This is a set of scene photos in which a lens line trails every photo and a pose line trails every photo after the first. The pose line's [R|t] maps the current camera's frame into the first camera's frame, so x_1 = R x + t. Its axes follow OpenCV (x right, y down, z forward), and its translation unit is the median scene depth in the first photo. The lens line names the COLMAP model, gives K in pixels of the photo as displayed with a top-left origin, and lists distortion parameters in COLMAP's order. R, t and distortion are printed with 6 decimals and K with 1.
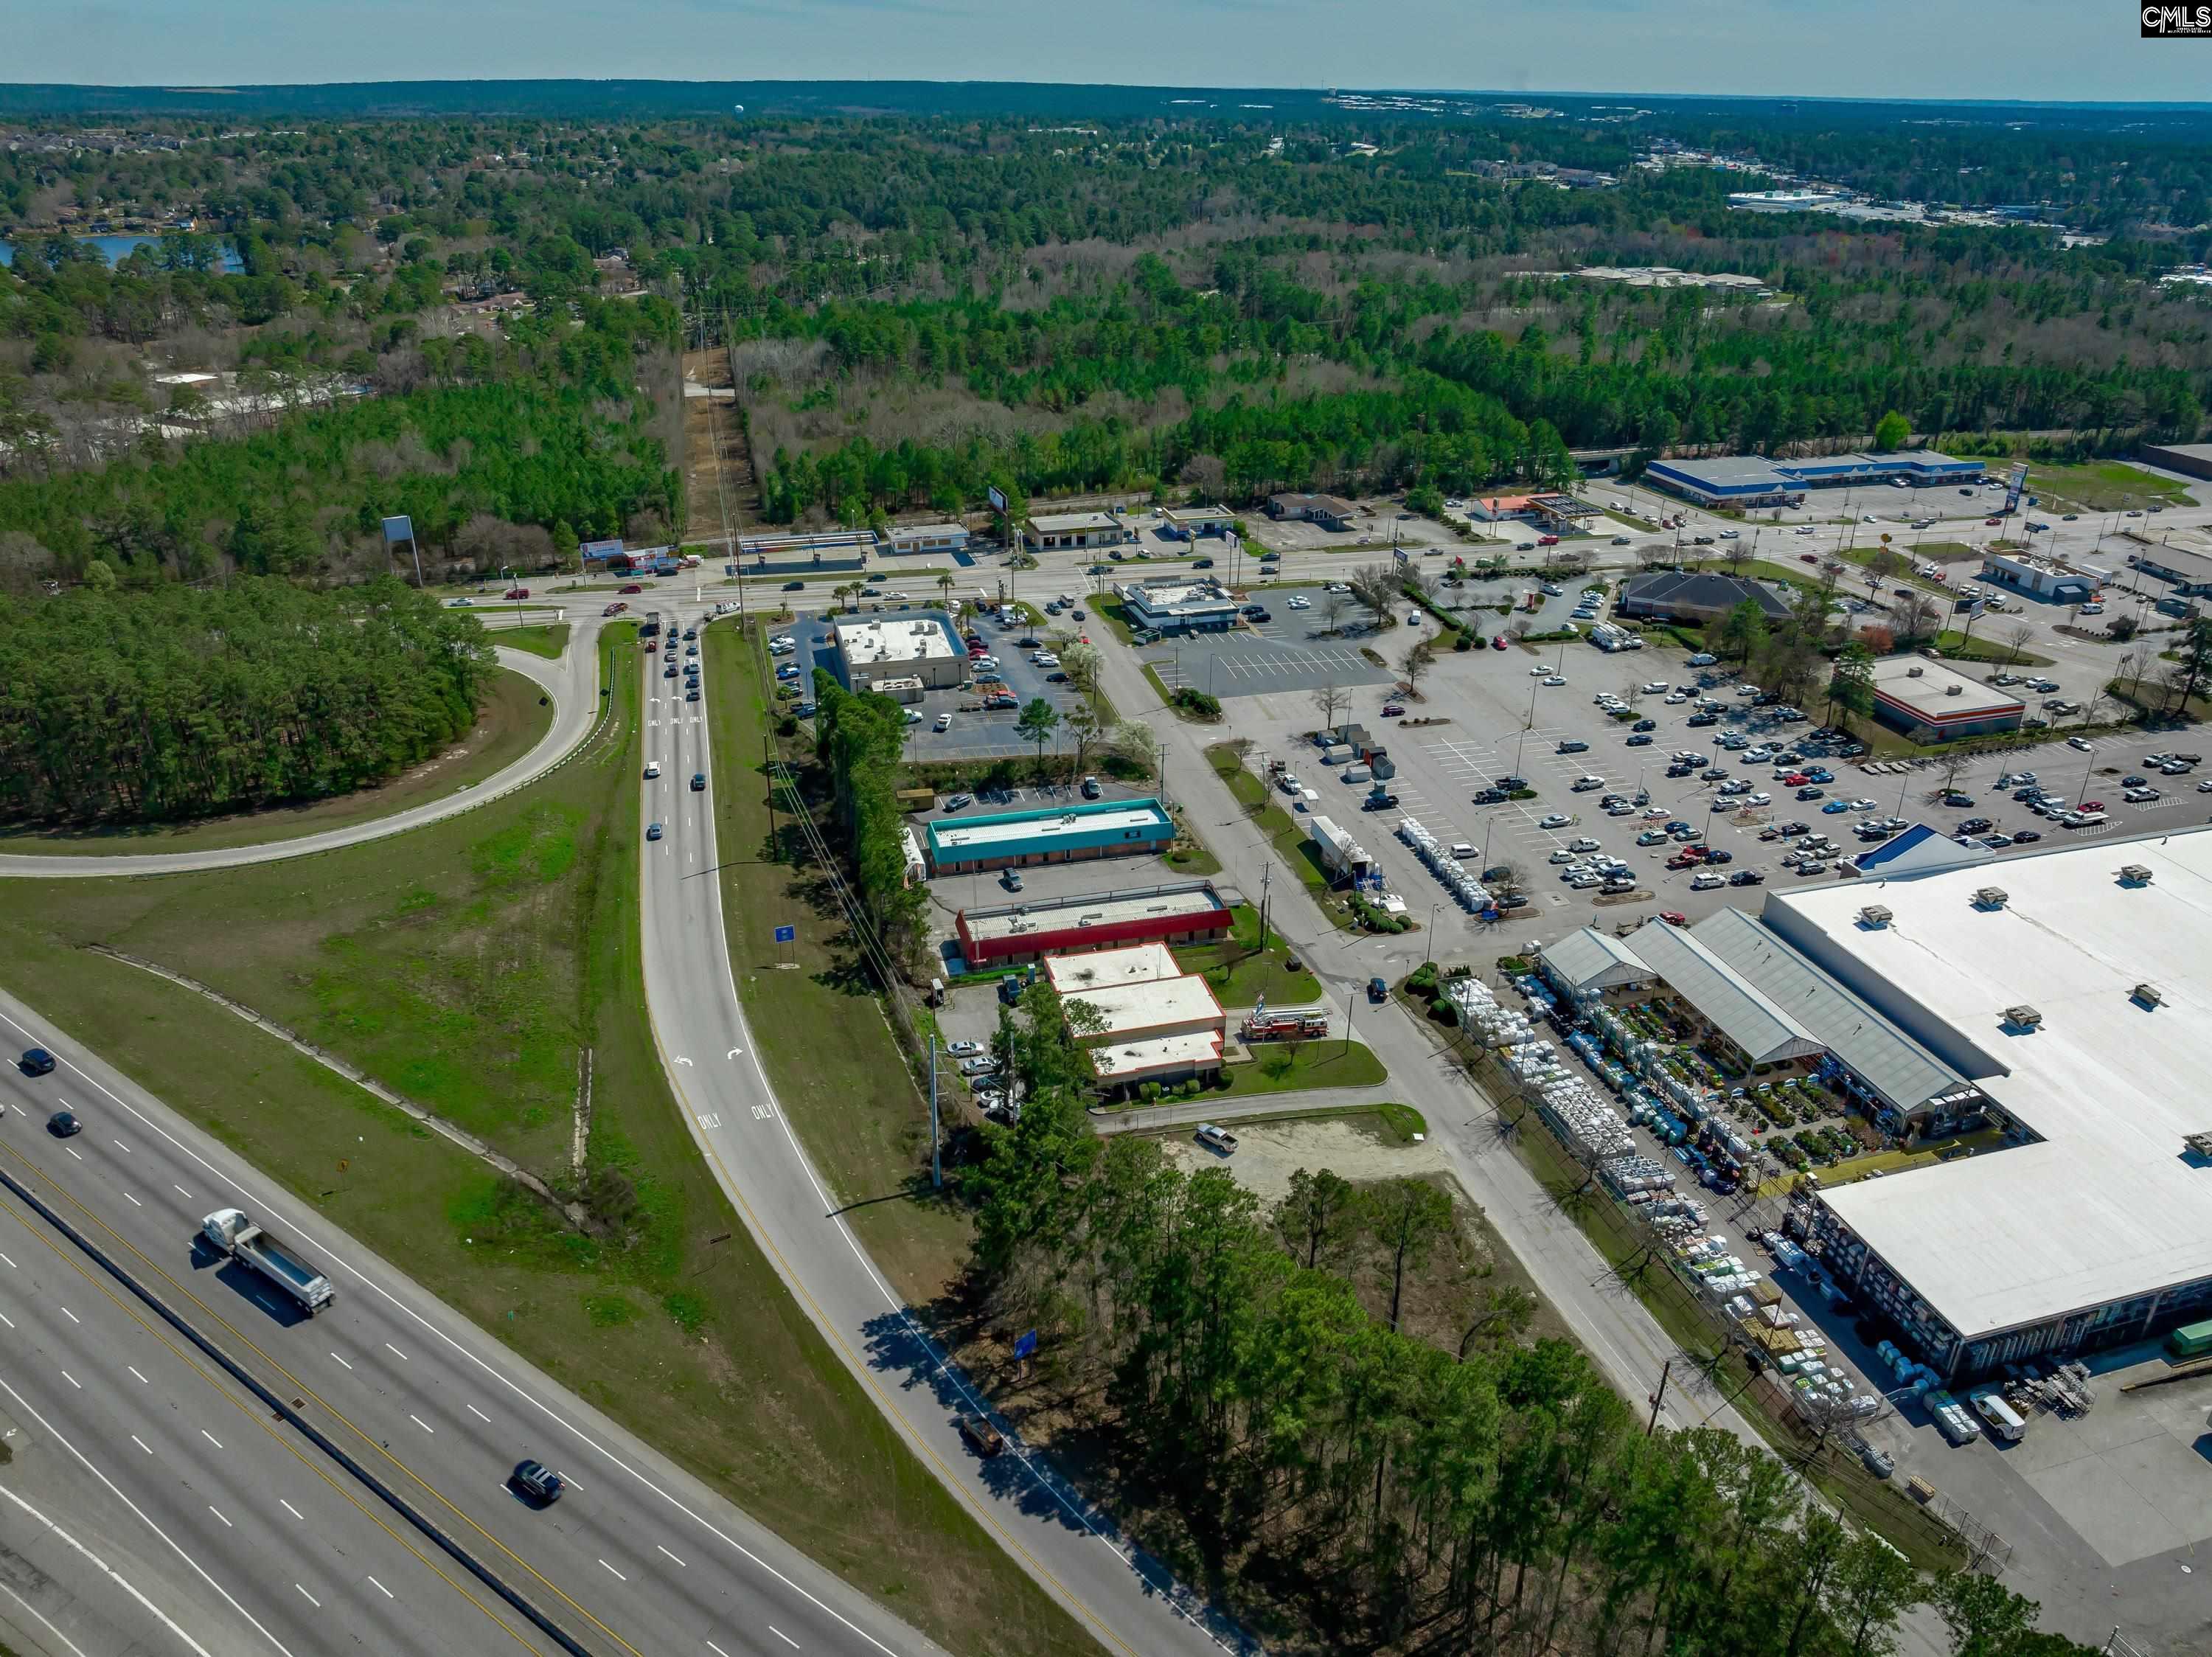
lens RADIAL K [[1560.4, 0, 1106.7], [0, 1560.4, 805.6], [0, 0, 1]] dist [-0.034894, -0.001418]
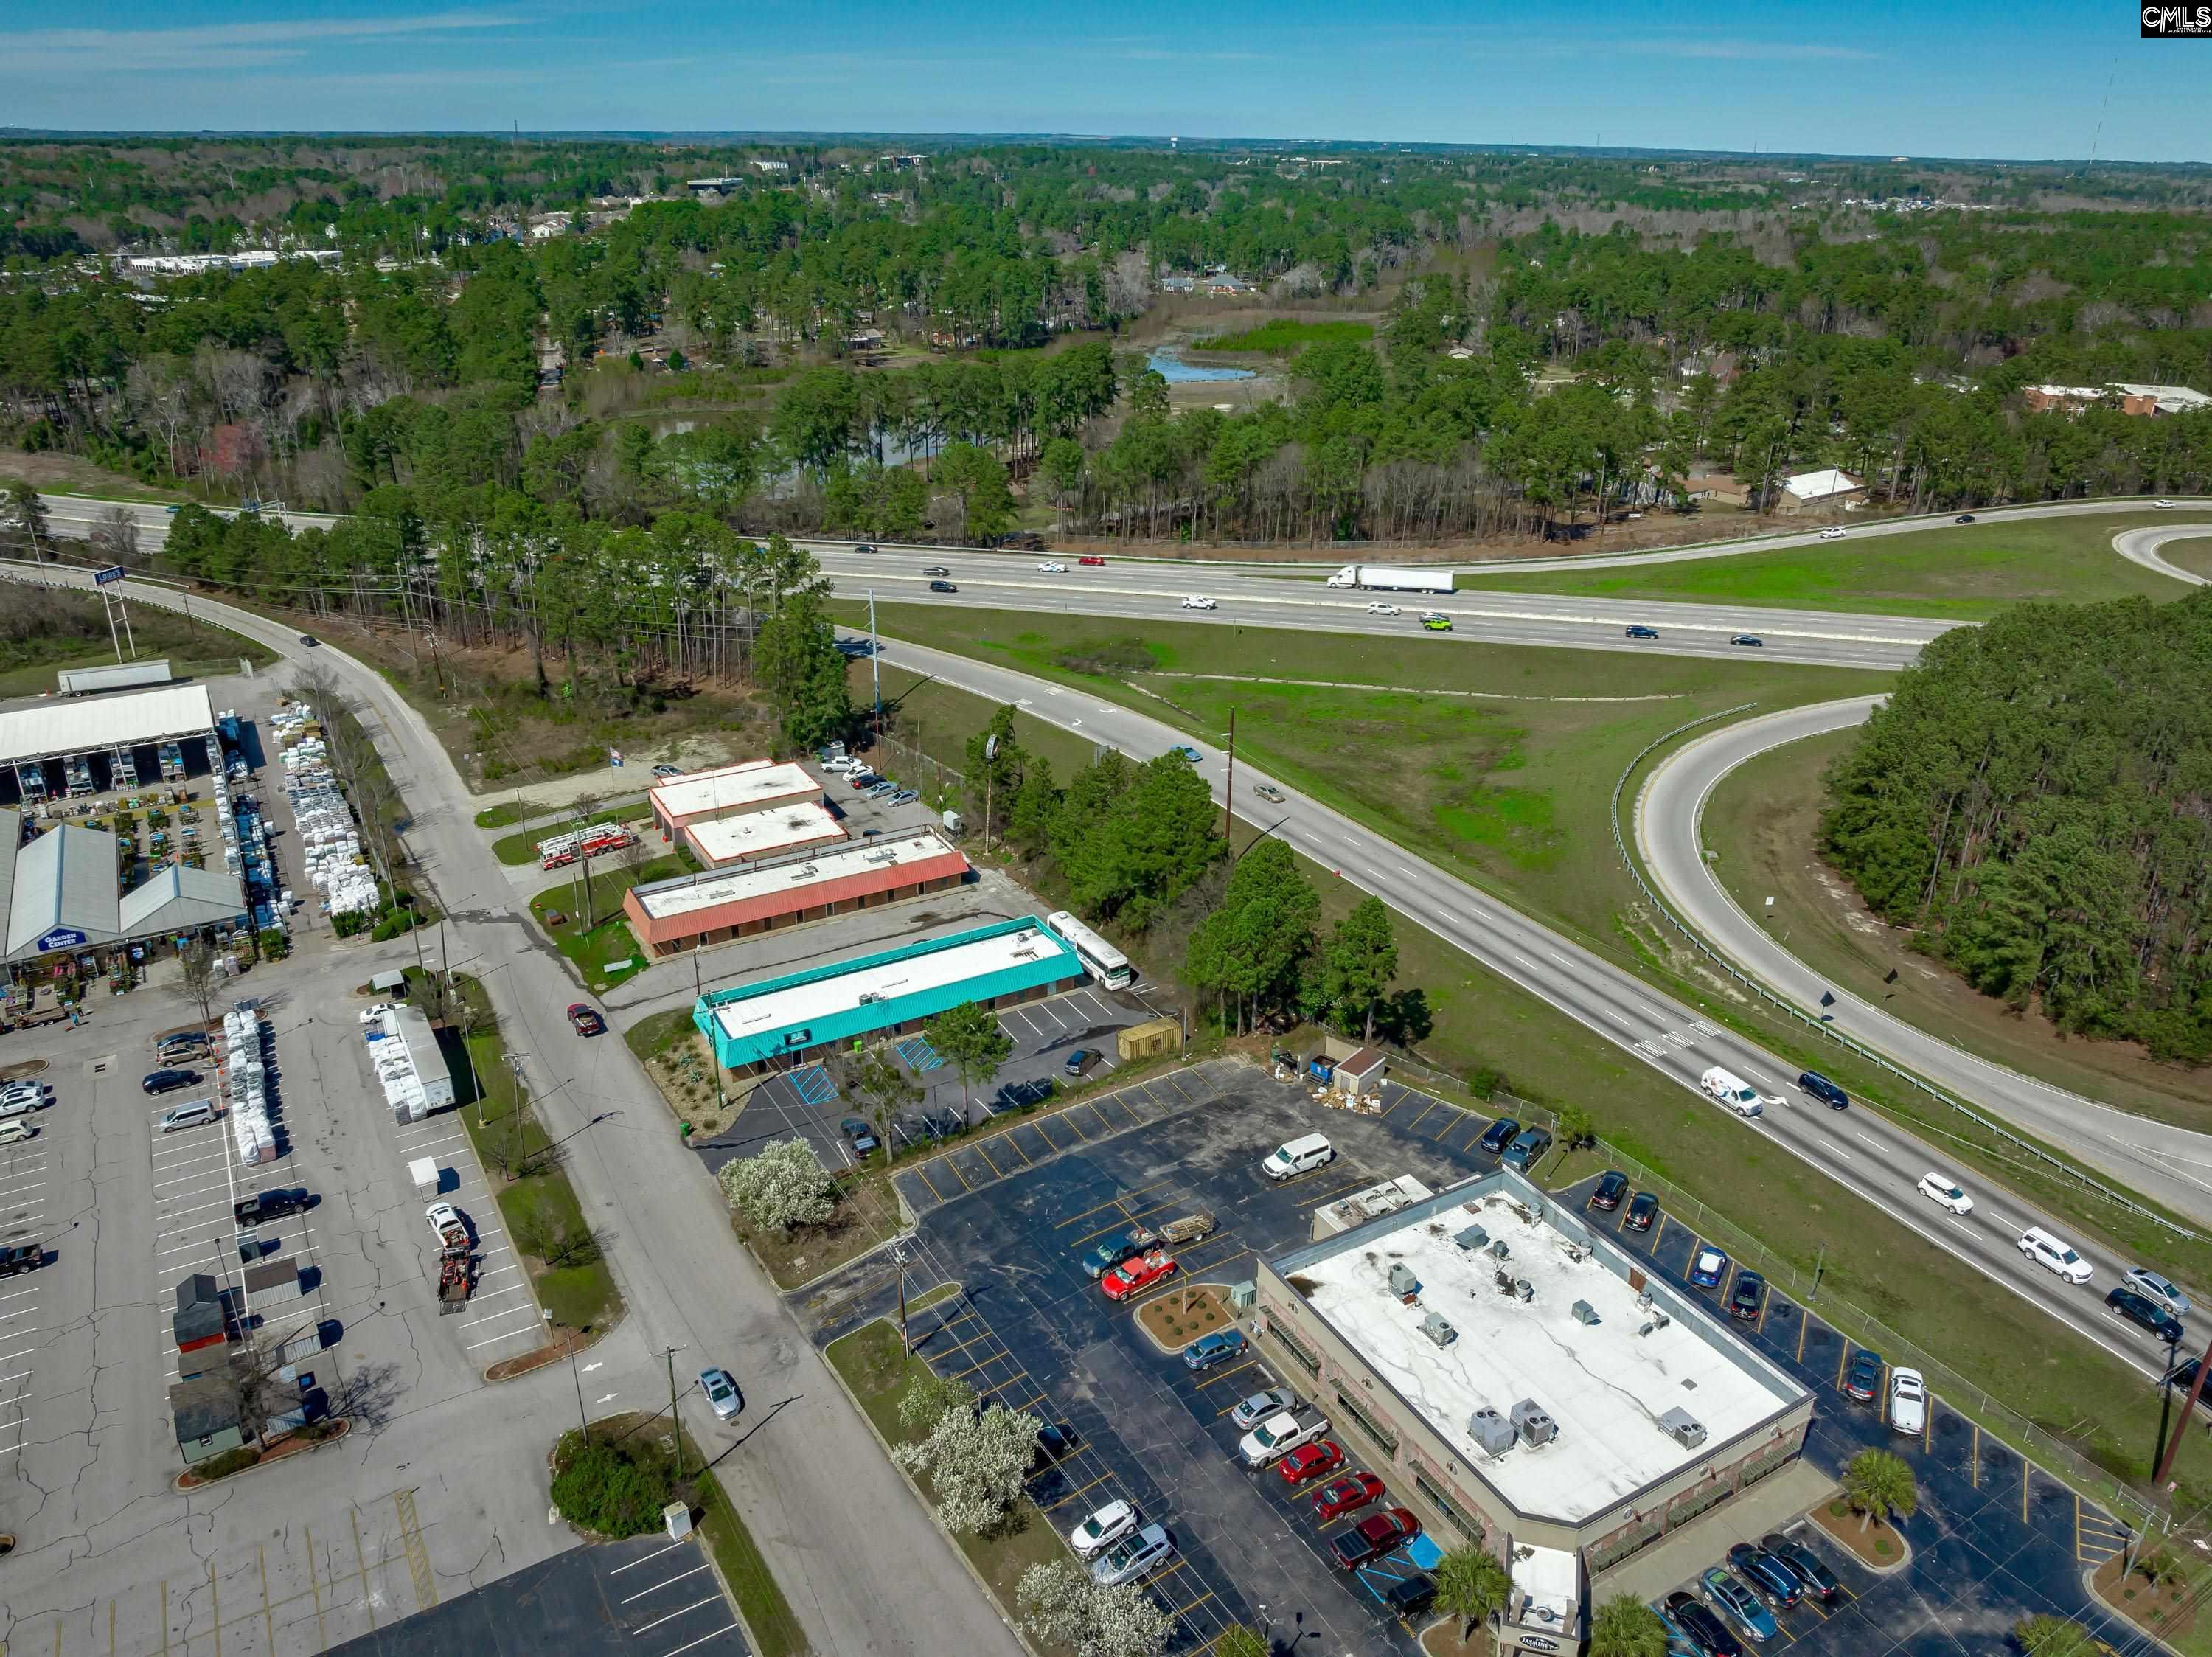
lens RADIAL K [[1560.4, 0, 1106.7], [0, 1560.4, 805.6], [0, 0, 1]] dist [-0.034894, -0.001418]
pose [[-0.964860, 0.085882, -0.248332, 0.028982], [-0.129025, 0.668449, 0.732481, -0.452766], [0.228904, 0.738783, -0.633879, 1.201908]]
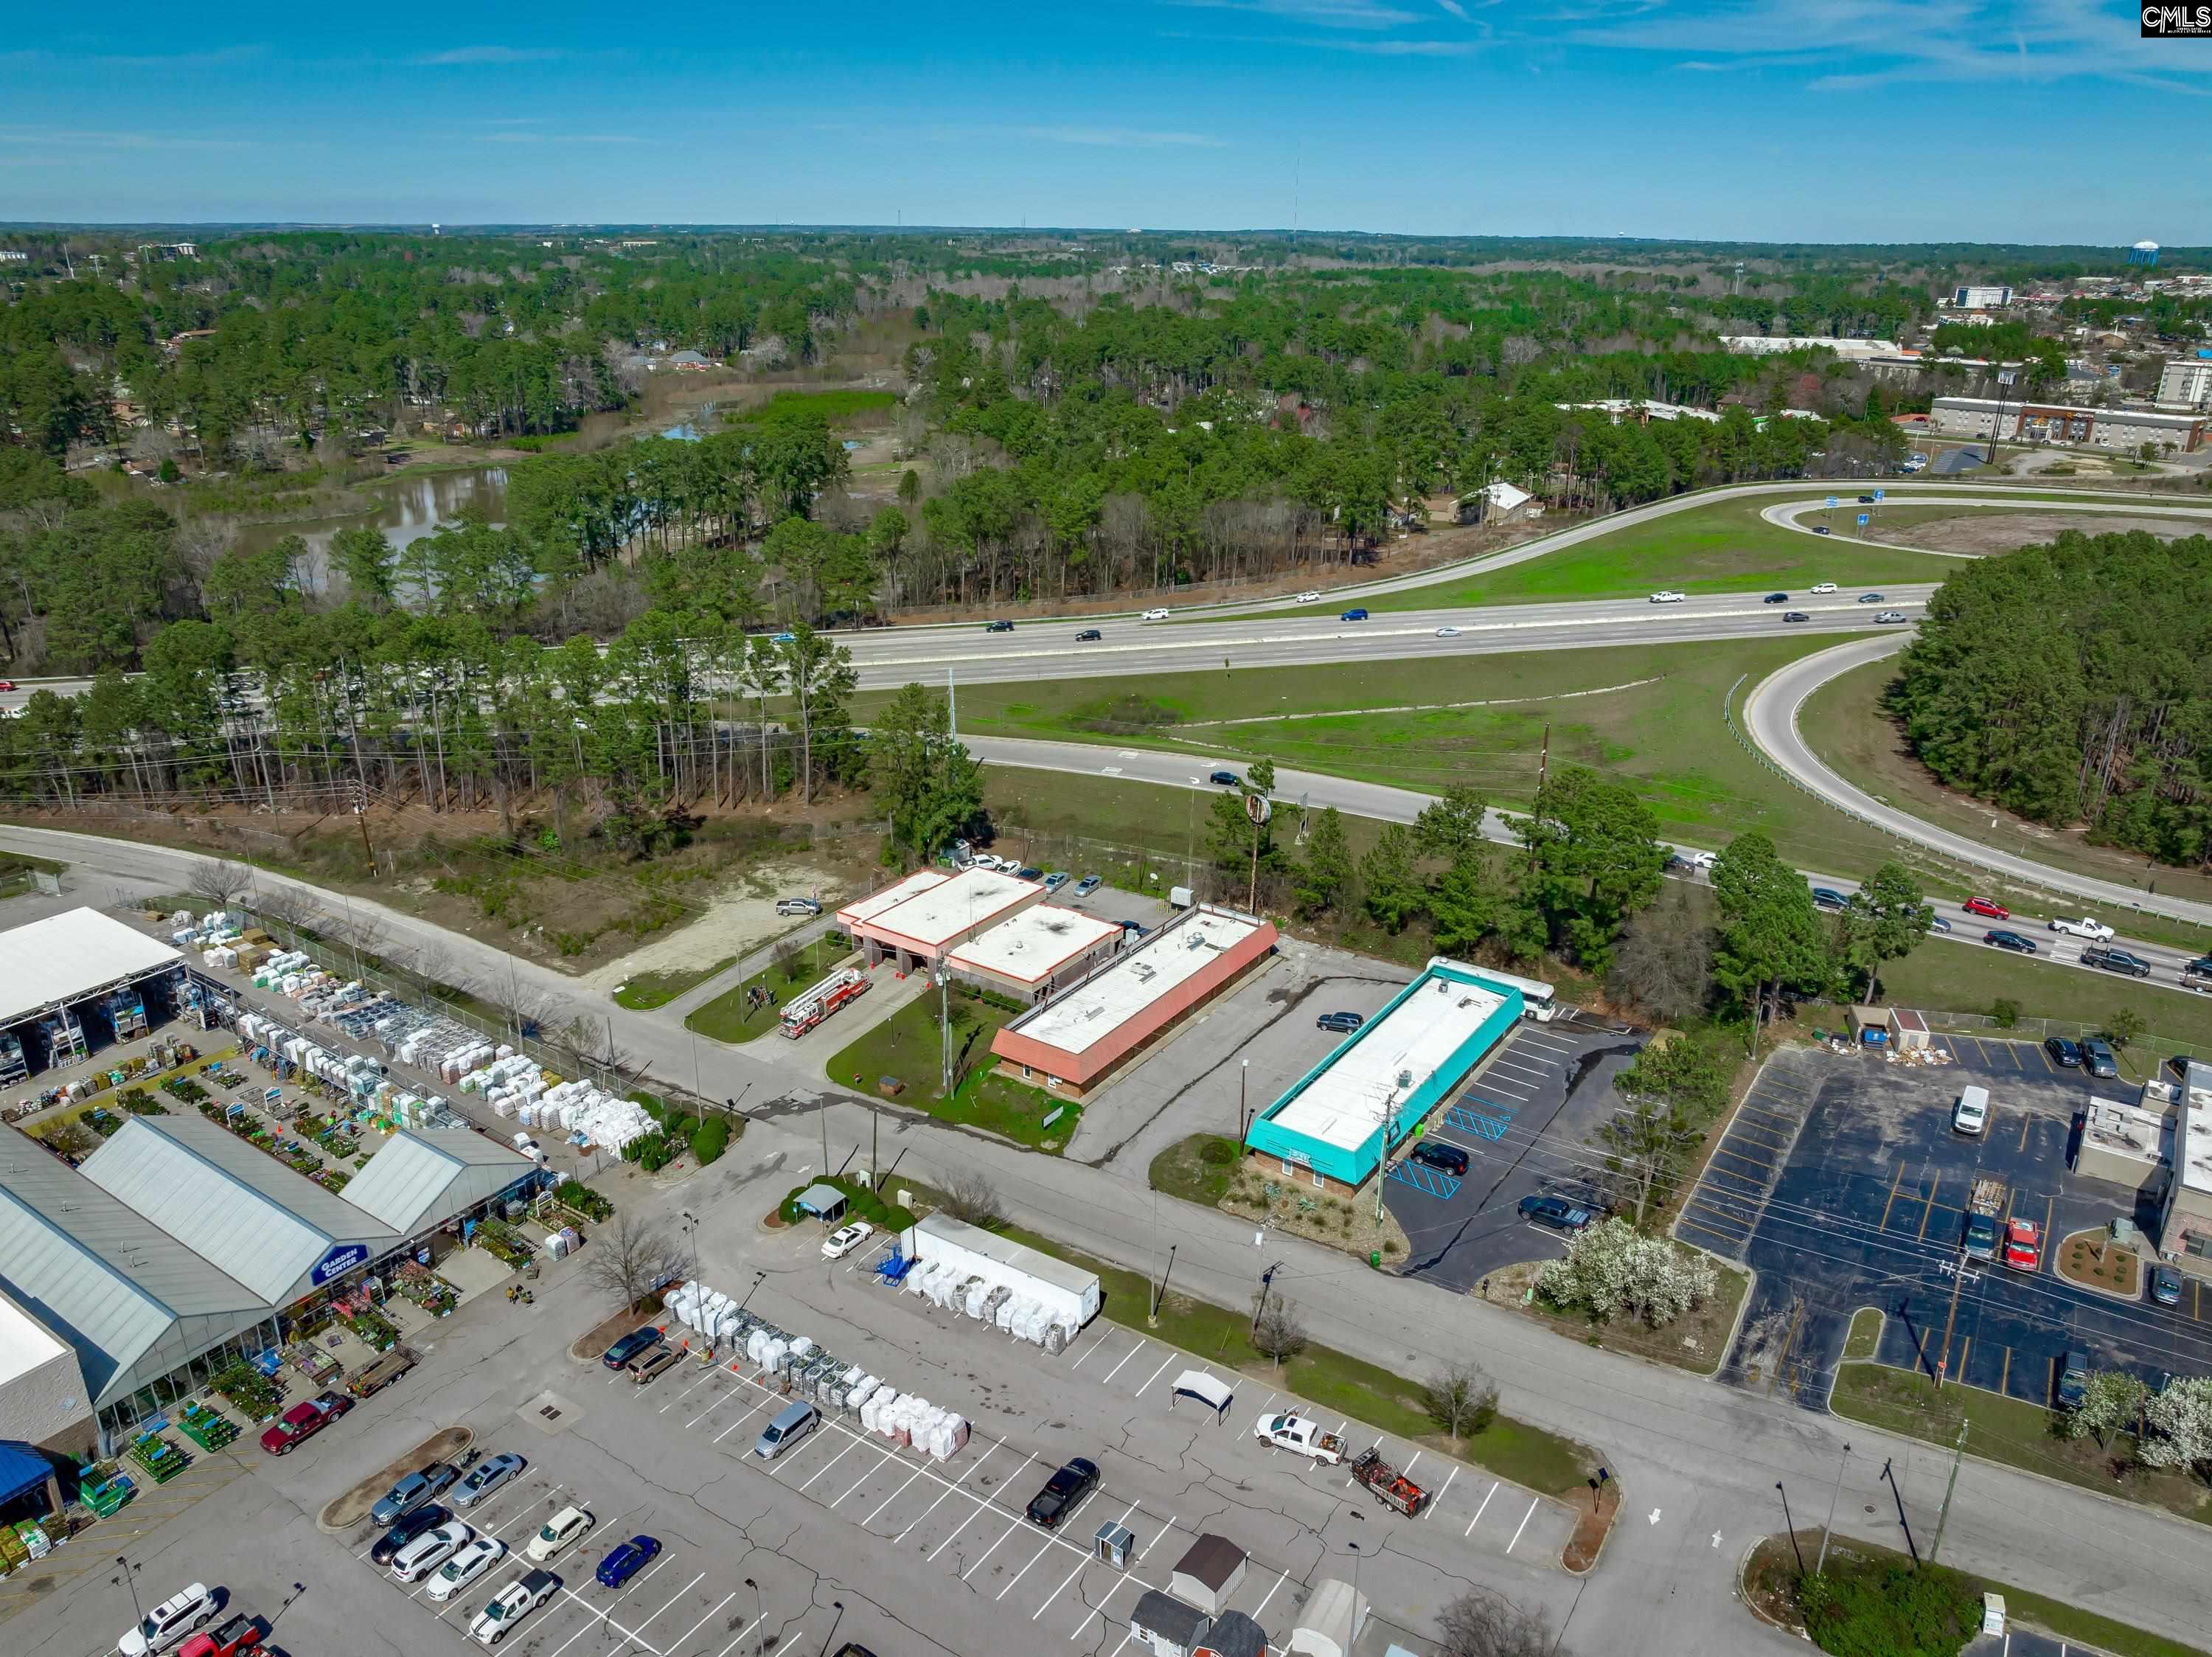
lens RADIAL K [[1566.3, 0, 1104.6], [0, 1566.3, 802.9], [0, 0, 1]] dist [-0.045640, 0.009383]
pose [[-0.761429, 0.210434, -0.613142, 0.344527], [-0.289273, 0.736151, 0.611885, -0.339821], [0.580127, 0.643272, -0.499654, 1.022835]]
